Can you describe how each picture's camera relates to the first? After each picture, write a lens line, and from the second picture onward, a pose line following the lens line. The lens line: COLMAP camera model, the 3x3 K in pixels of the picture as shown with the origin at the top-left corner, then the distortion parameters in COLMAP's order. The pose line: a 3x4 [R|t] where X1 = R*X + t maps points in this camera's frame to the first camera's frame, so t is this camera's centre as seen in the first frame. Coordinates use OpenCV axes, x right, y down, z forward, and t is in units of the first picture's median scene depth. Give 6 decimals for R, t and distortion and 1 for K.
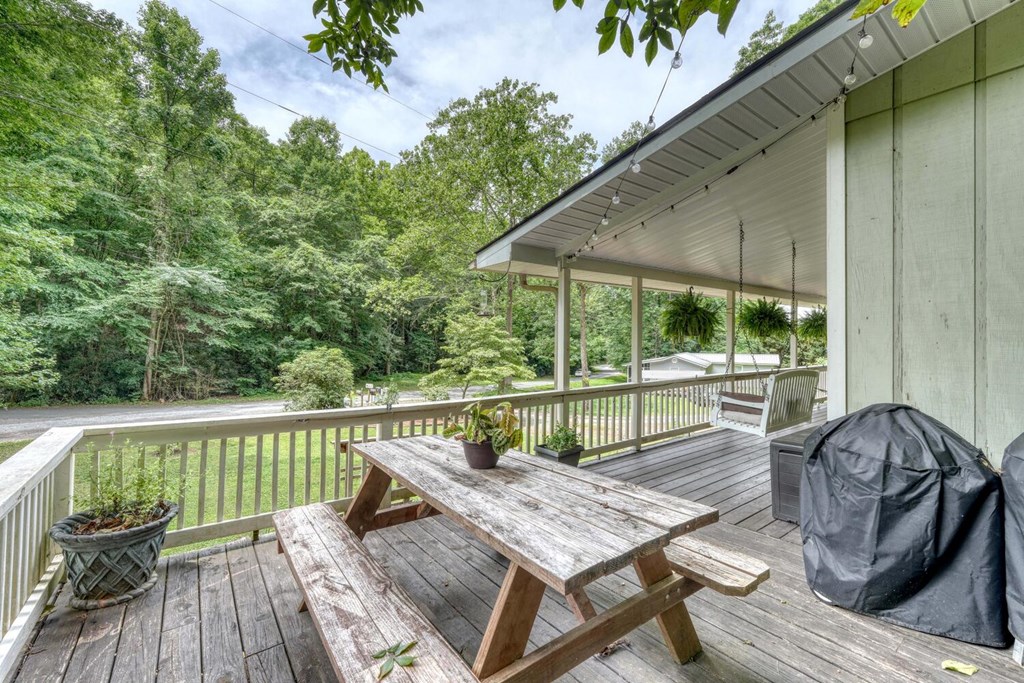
lens RADIAL K [[428.9, 0, 511.9], [0, 428.9, 340.4], [0, 0, 1]] dist [-0.003254, -0.000384]
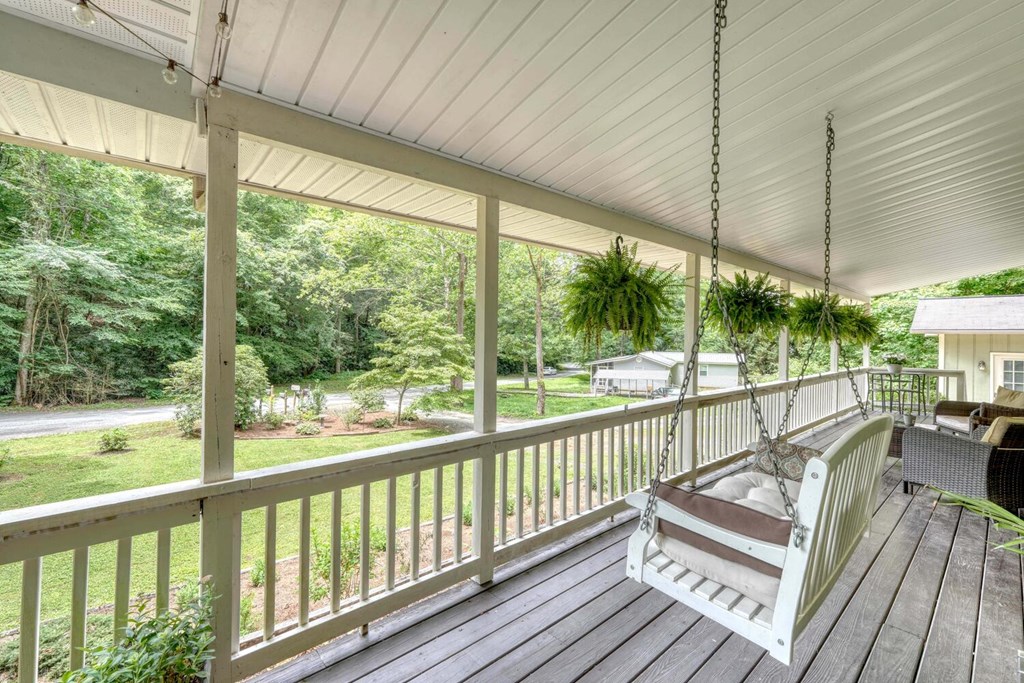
lens RADIAL K [[428.9, 0, 513.6], [0, 428.9, 337.4], [0, 0, 1]] dist [-0.003254, -0.000384]
pose [[0.997606, 0.007736, 0.068727, 0.051170], [-0.007757, 0.999970, 0.000035, -0.000185], [-0.068725, -0.000568, 0.997636, 0.097429]]
